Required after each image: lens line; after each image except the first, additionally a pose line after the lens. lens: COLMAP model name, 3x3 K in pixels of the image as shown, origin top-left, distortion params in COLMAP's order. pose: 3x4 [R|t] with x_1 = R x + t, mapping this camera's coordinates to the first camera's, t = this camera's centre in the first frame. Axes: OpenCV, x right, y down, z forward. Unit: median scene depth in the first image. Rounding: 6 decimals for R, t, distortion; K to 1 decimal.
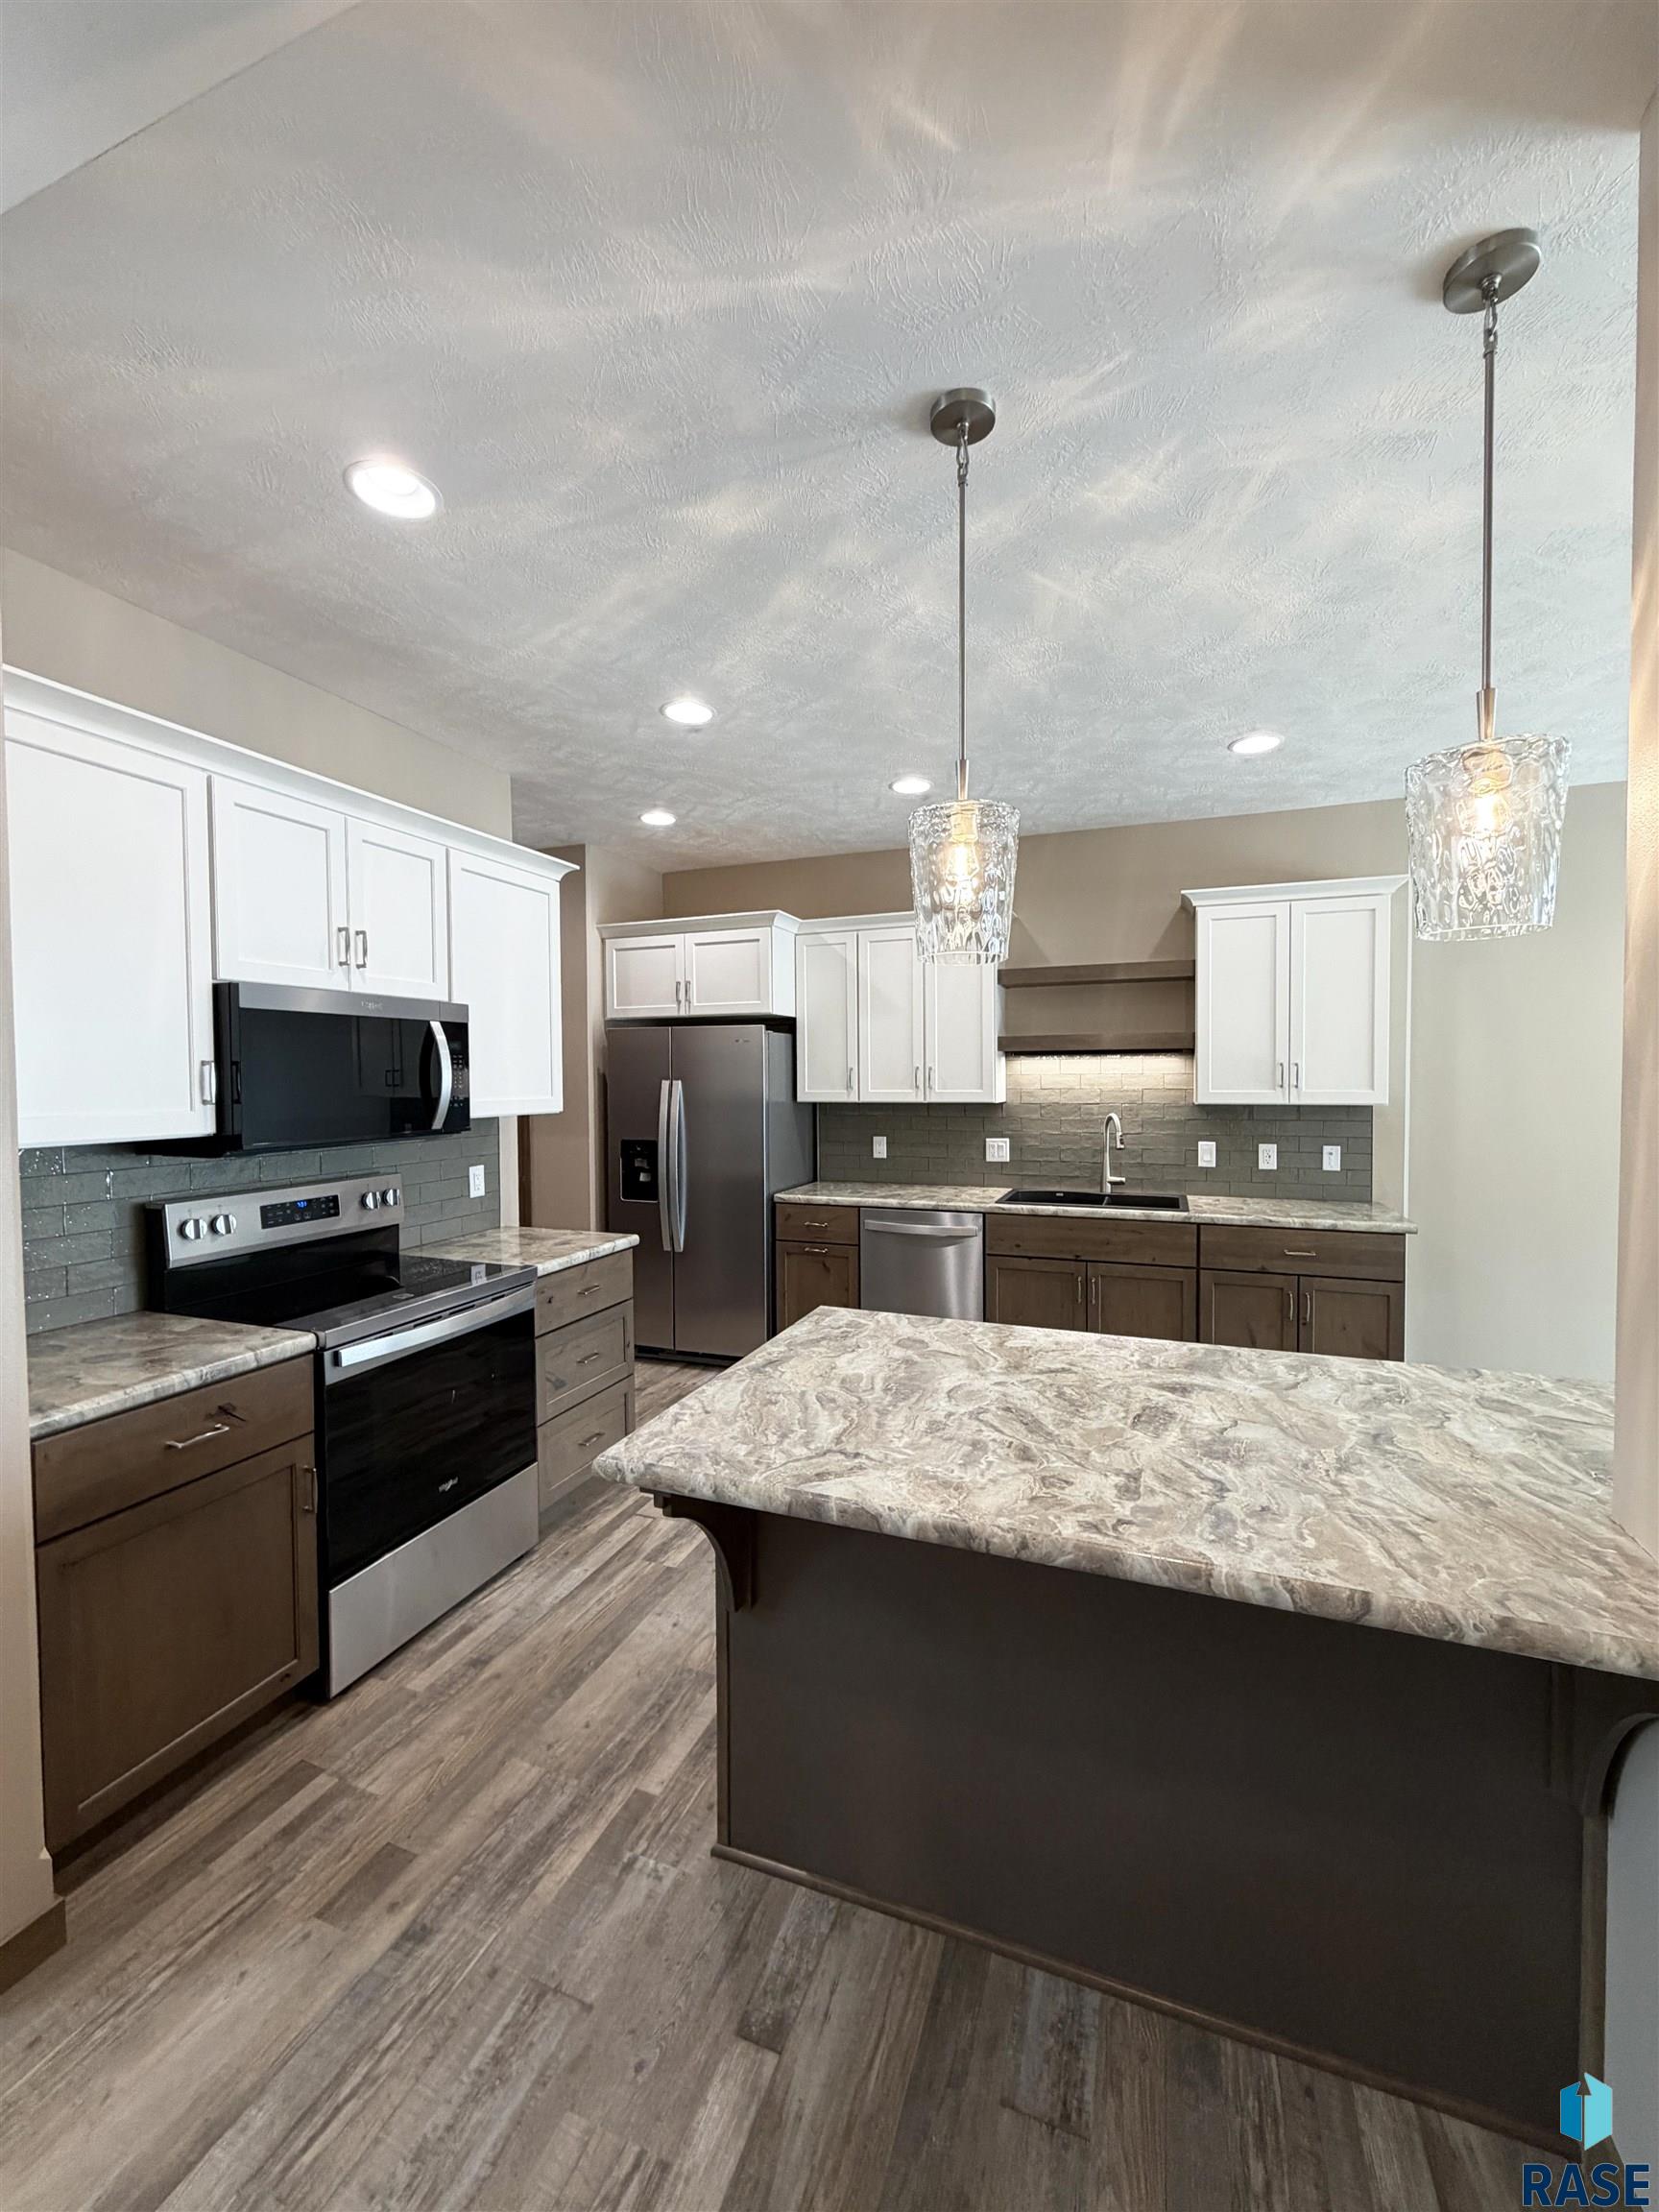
lens RADIAL K [[888.0, 0, 827.1], [0, 888.0, 1100.5], [0, 0, 1]] dist [0.000711, 0.000630]
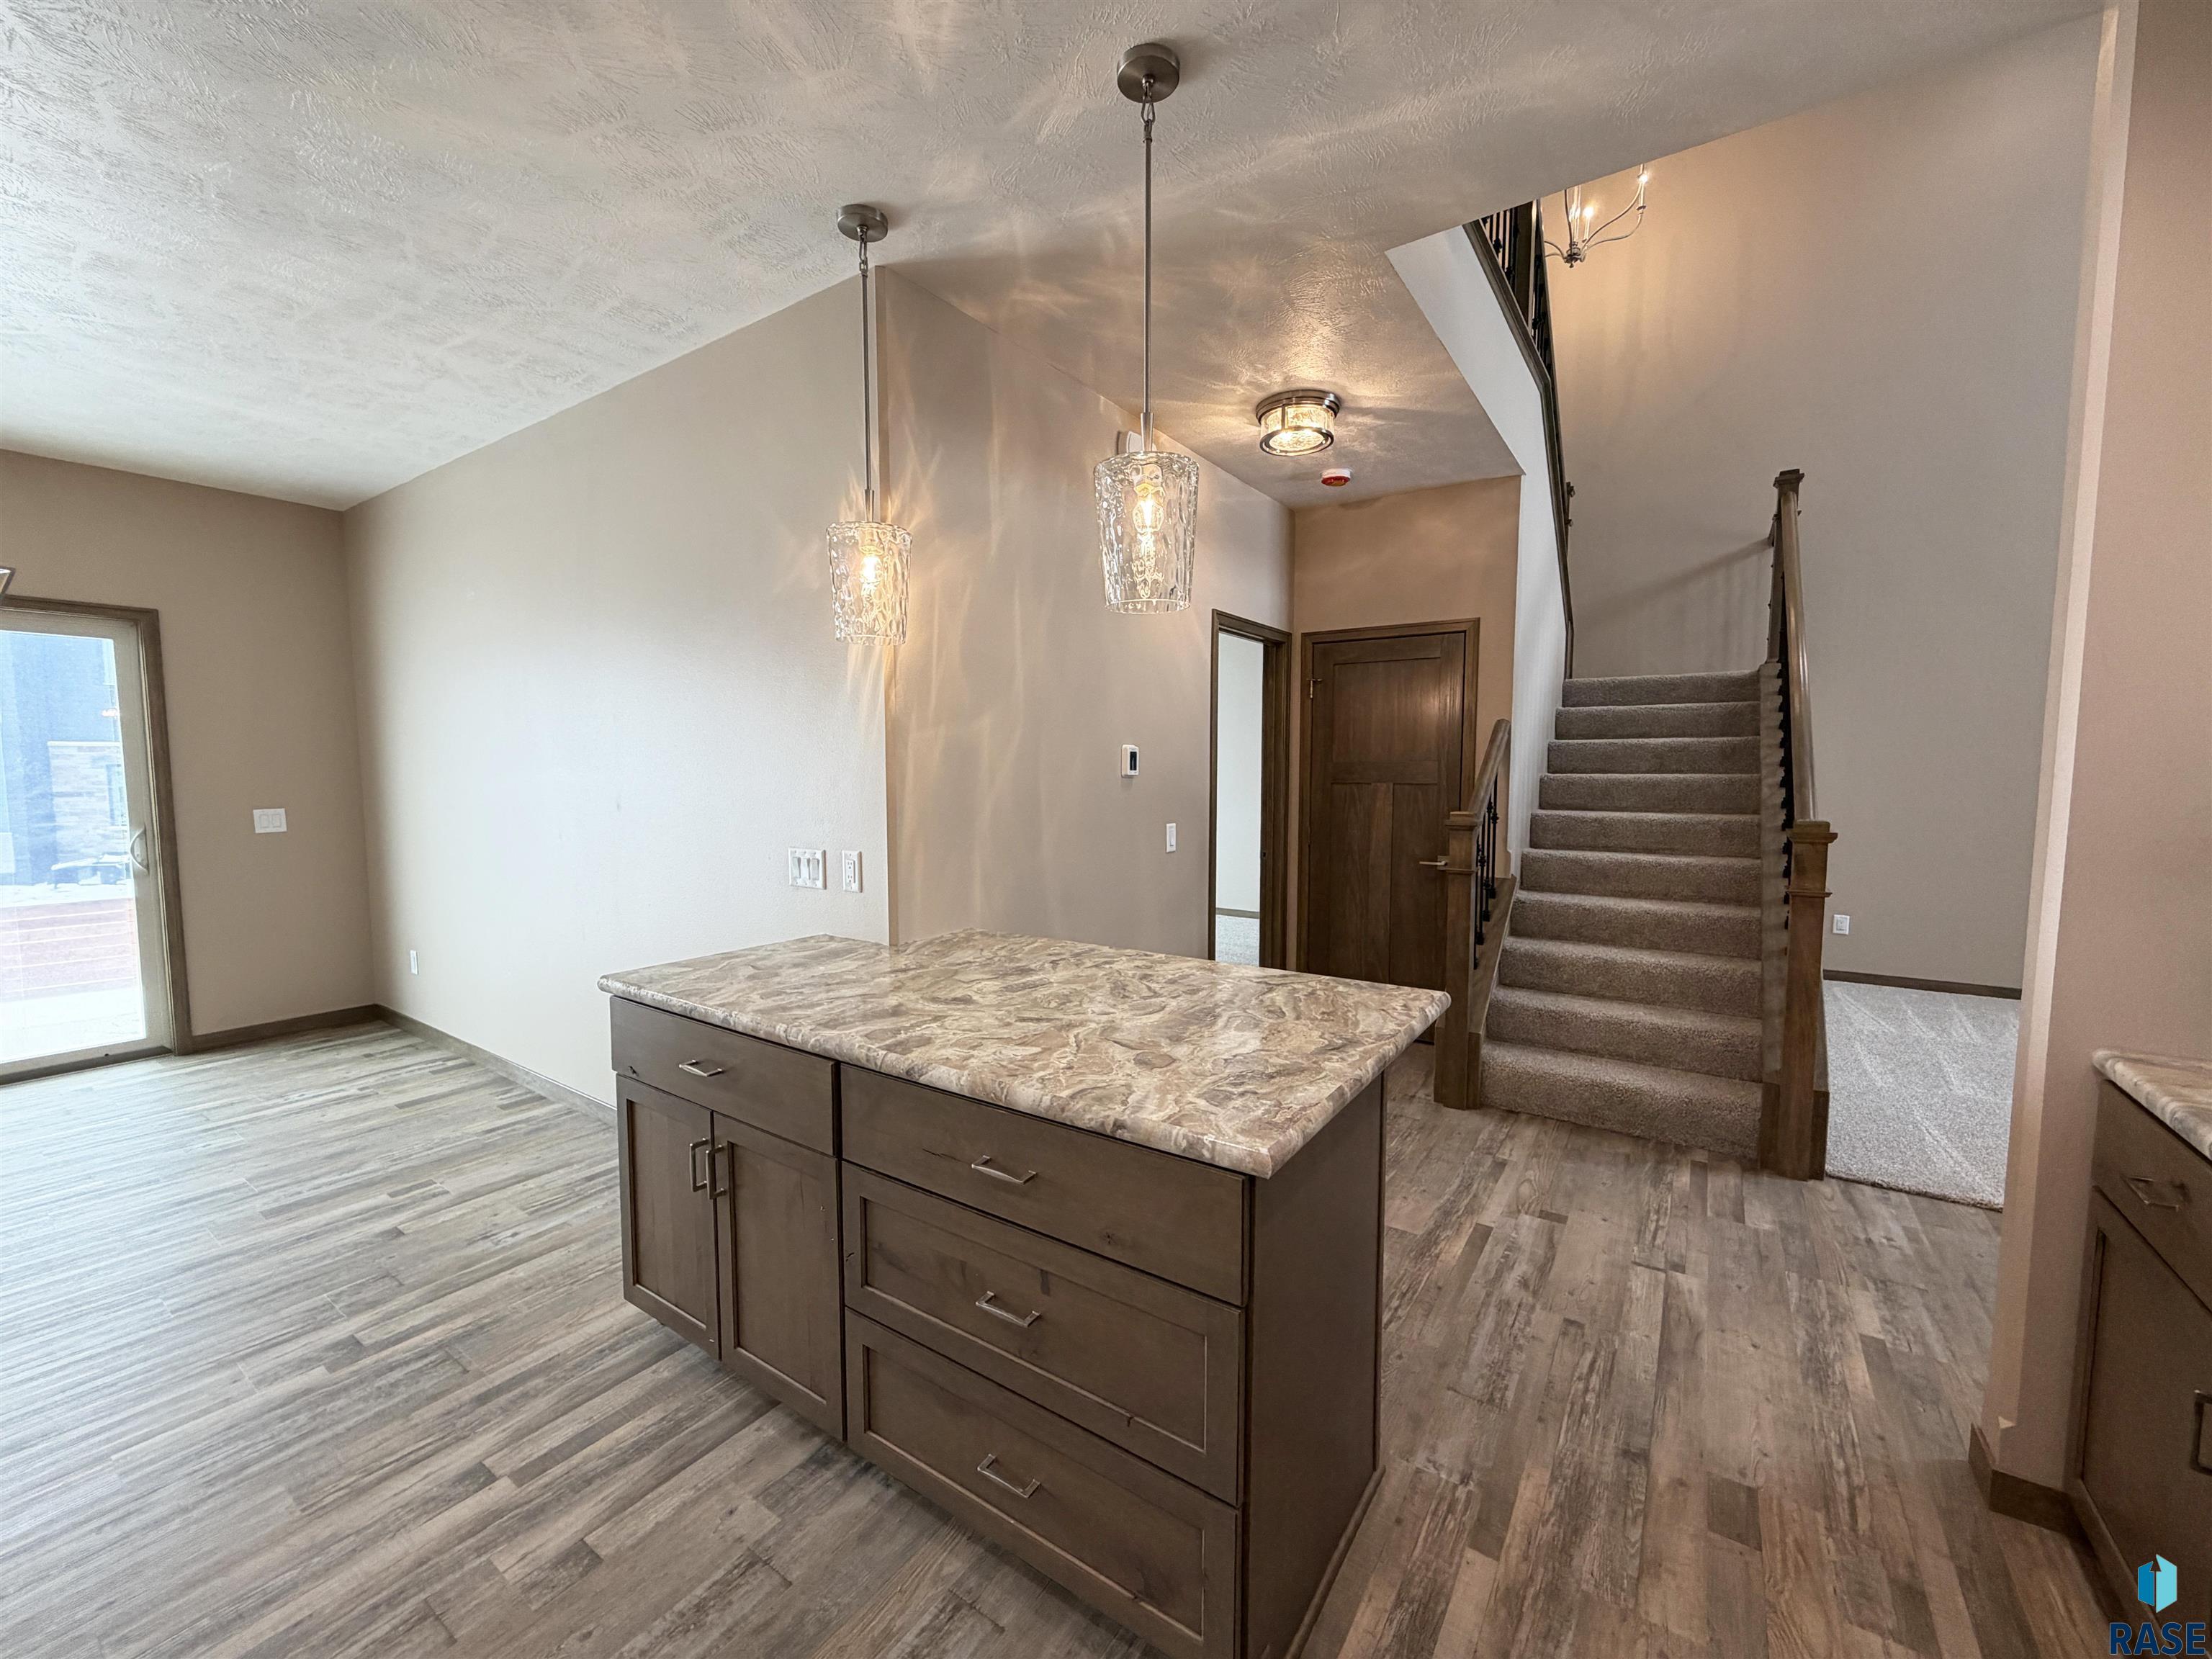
lens RADIAL K [[879.4, 0, 1101.0], [0, 879.4, 832.7], [0, 0, 1]] dist [-0.000967, 0.000404]
pose [[-0.972648, -0.010613, 0.232041, -0.024040], [0.014299, 0.994326, 0.105414, -0.001358], [-0.231843, 0.105849, -0.966977, 1.241716]]
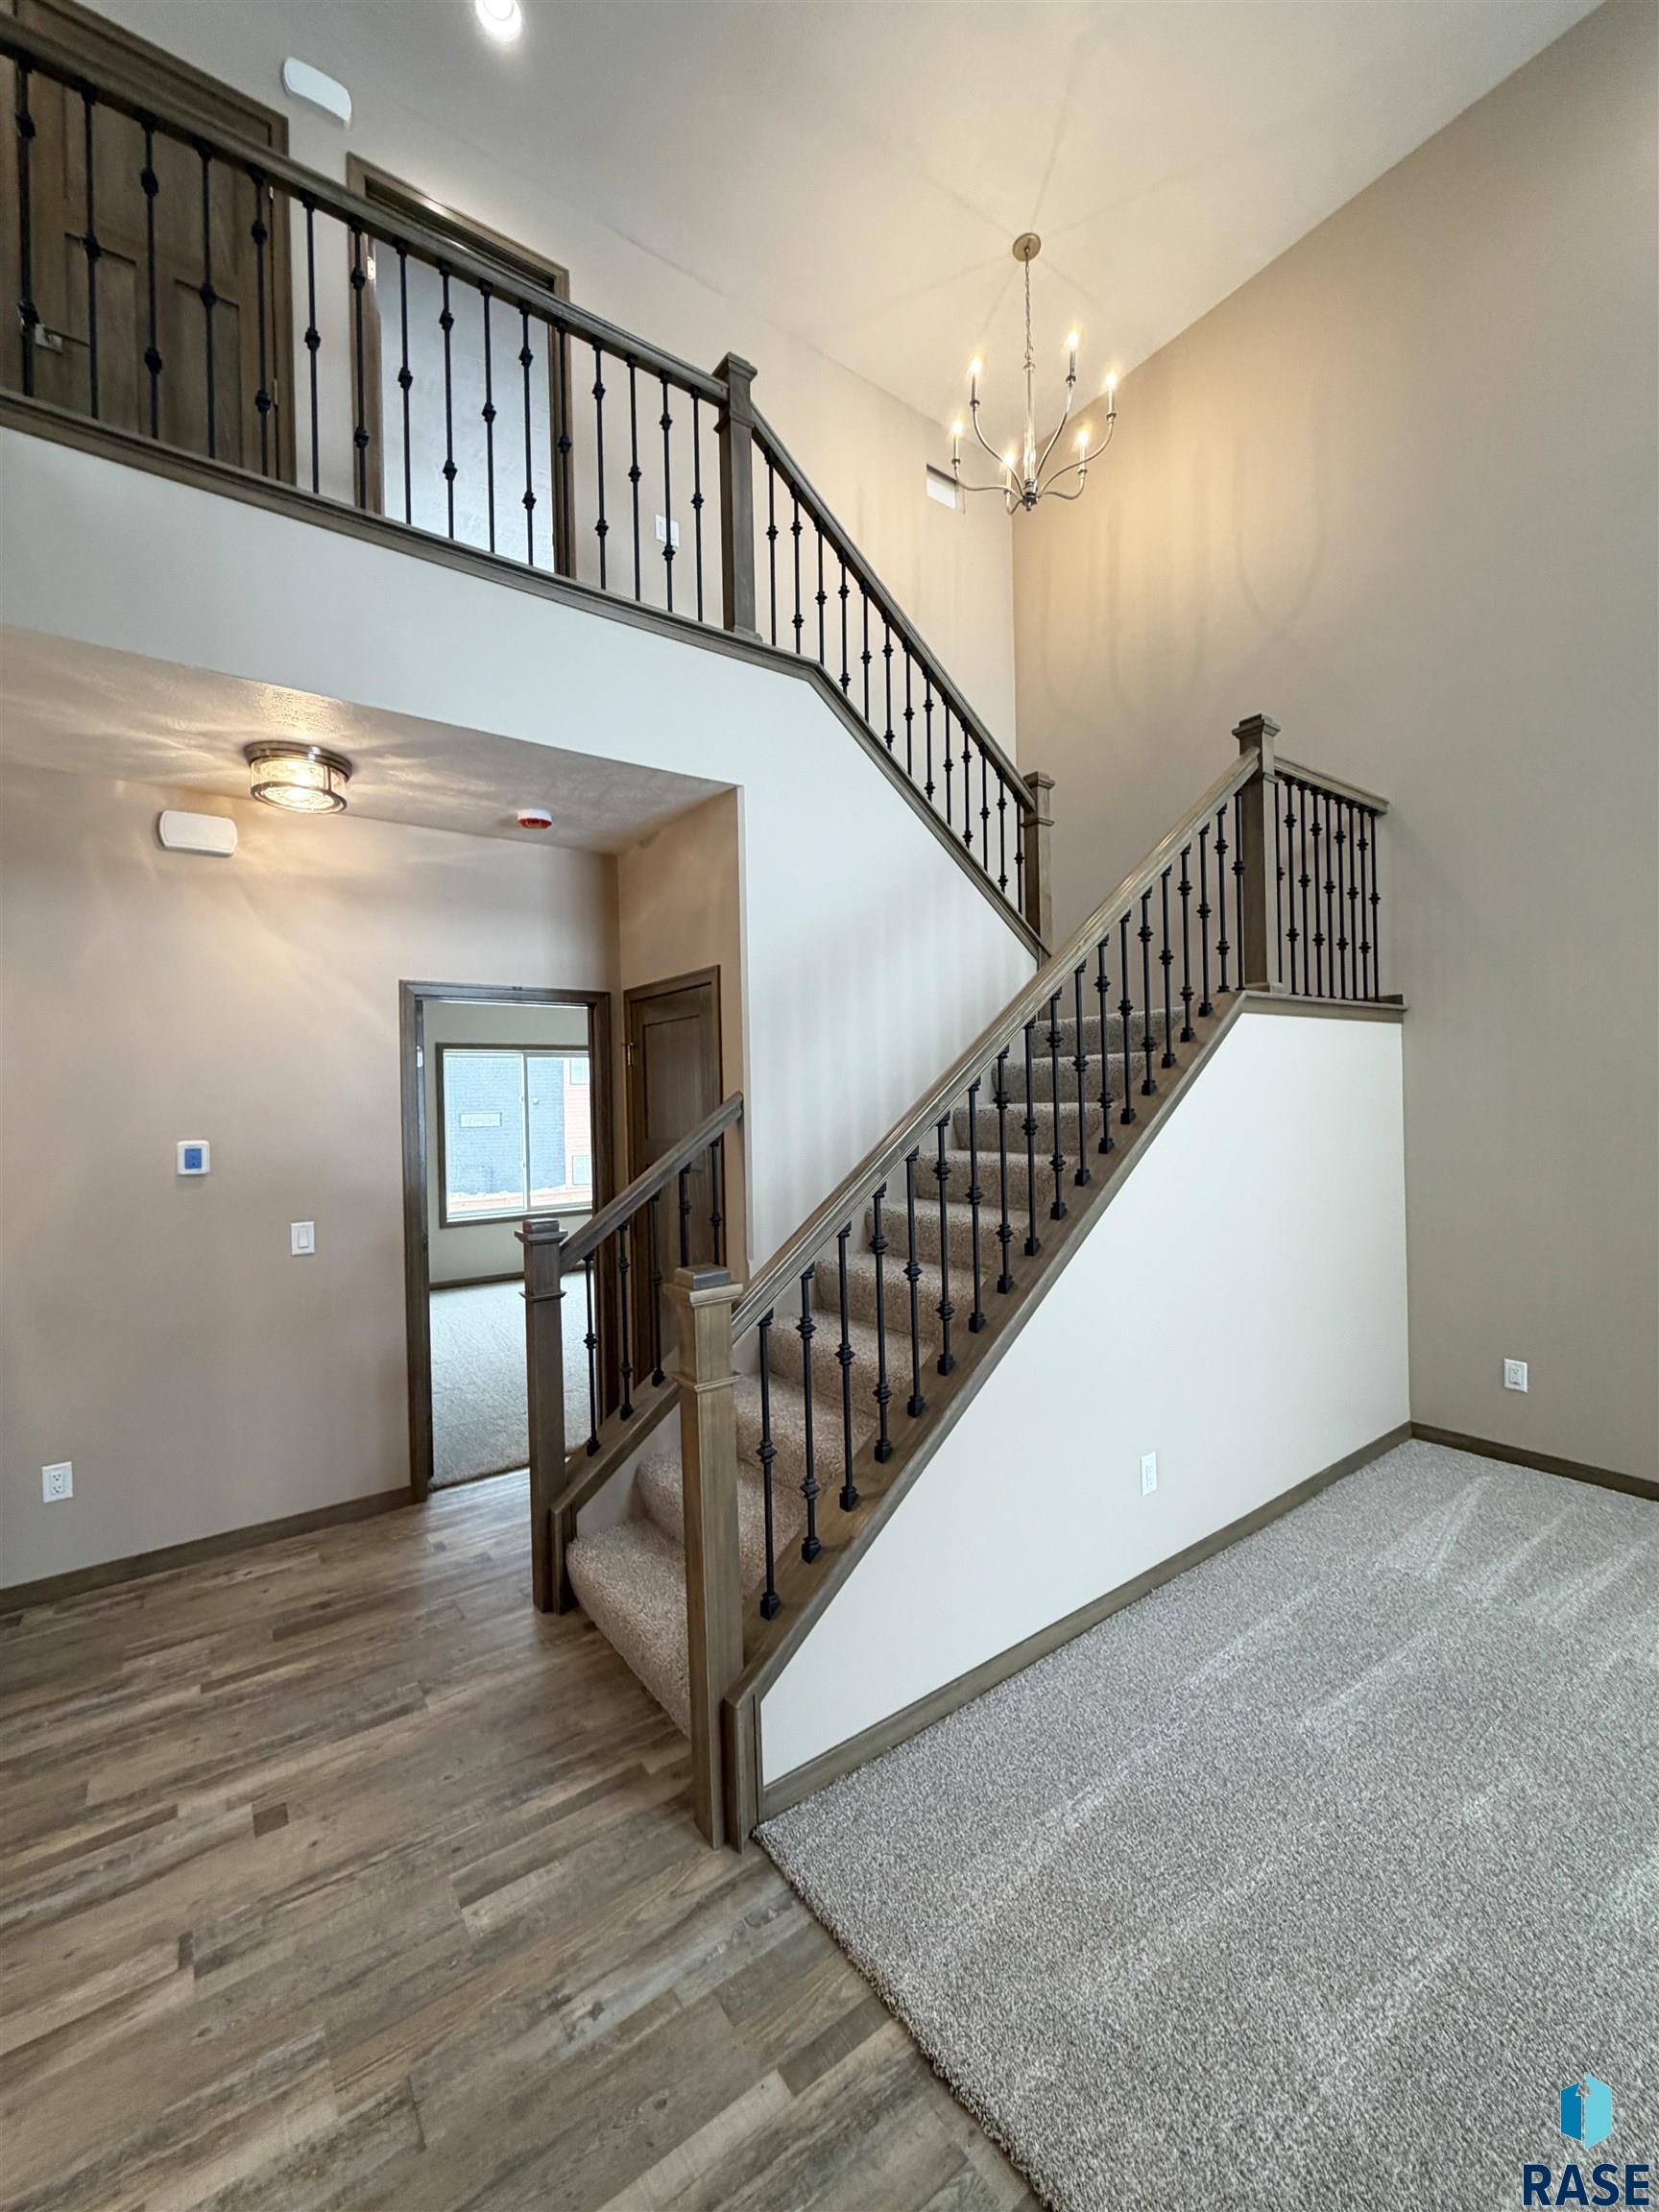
lens RADIAL K [[888.0, 0, 827.1], [0, 888.0, 1100.5], [0, 0, 1]] dist [0.000711, 0.000630]
pose [[-0.839160, 0.033016, 0.542882, -1.099735], [0.046667, 0.998846, 0.011389, -0.020939], [-0.541880, 0.034892, -0.839732, 0.528831]]
